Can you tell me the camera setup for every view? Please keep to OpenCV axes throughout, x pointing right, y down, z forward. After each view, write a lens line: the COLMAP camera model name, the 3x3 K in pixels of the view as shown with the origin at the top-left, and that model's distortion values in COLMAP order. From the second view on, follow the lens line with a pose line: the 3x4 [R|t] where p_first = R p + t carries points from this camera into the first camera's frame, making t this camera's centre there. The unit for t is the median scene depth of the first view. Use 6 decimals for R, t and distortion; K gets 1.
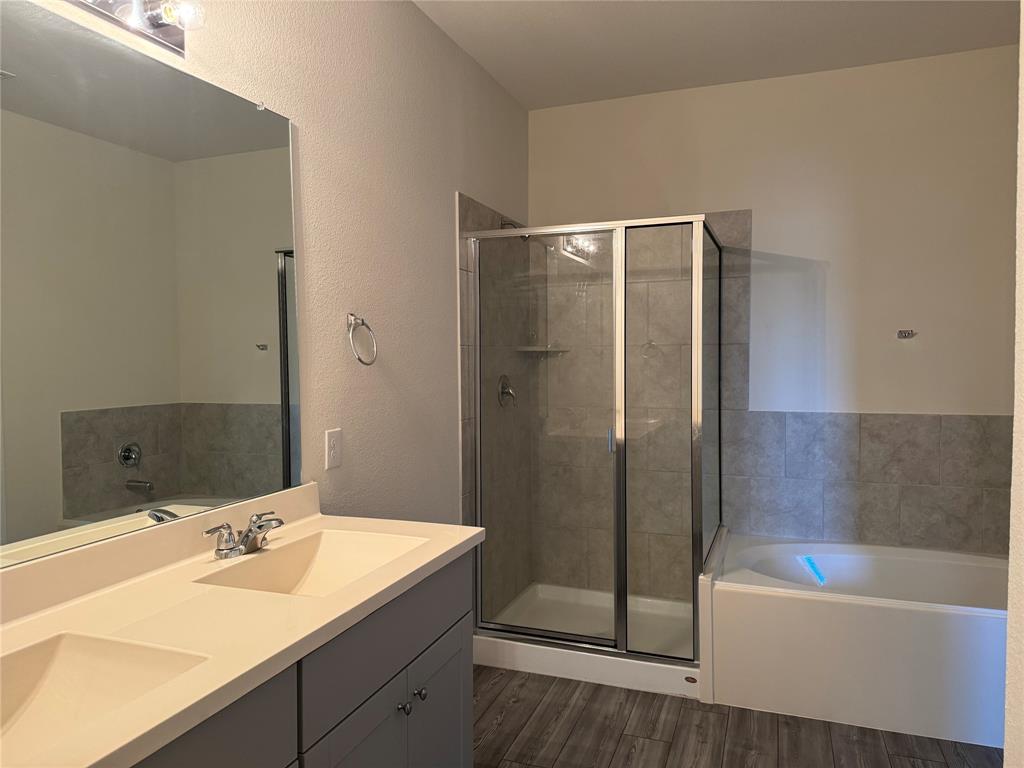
lens RADIAL K [[721.7, 0, 512.4], [0, 721.7, 381.3], [0, 0, 1]] dist [0.011210, -0.005032]
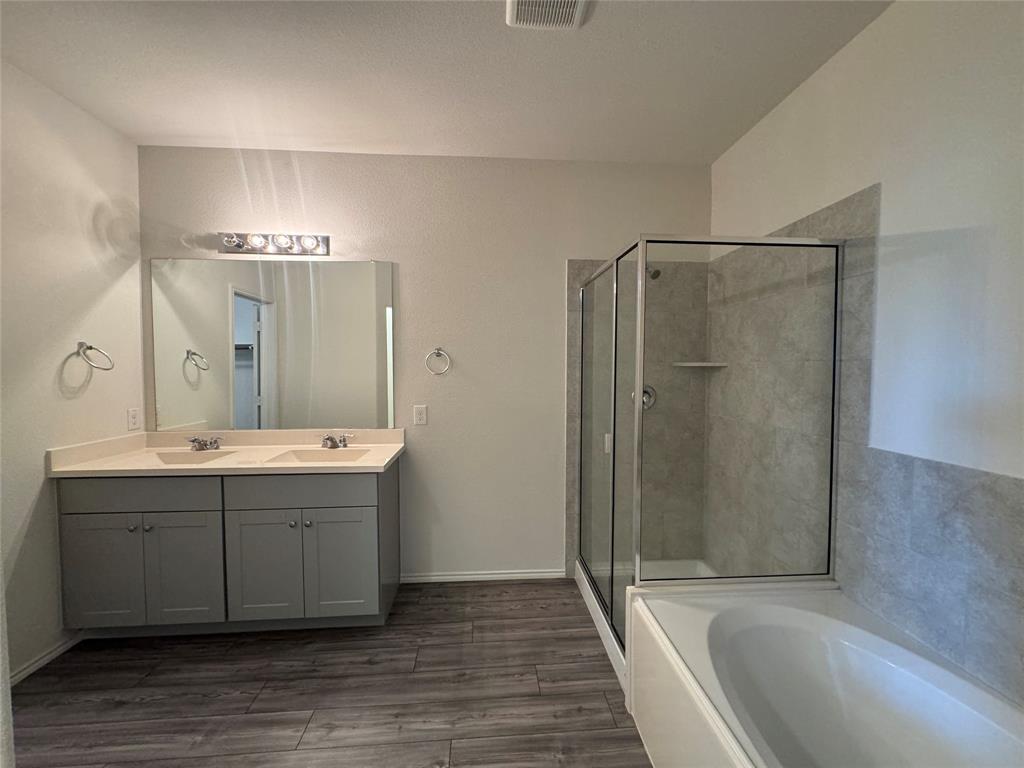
lens RADIAL K [[407.2, 0, 515.4], [0, 407.2, 384.2], [0, 0, 1]] dist [-0.002726, -0.000290]
pose [[0.423029, 0.049677, -0.904754, 0.568173], [-0.045269, 0.998408, 0.033654, -0.023876], [0.904985, 0.026721, 0.424604, 0.482490]]
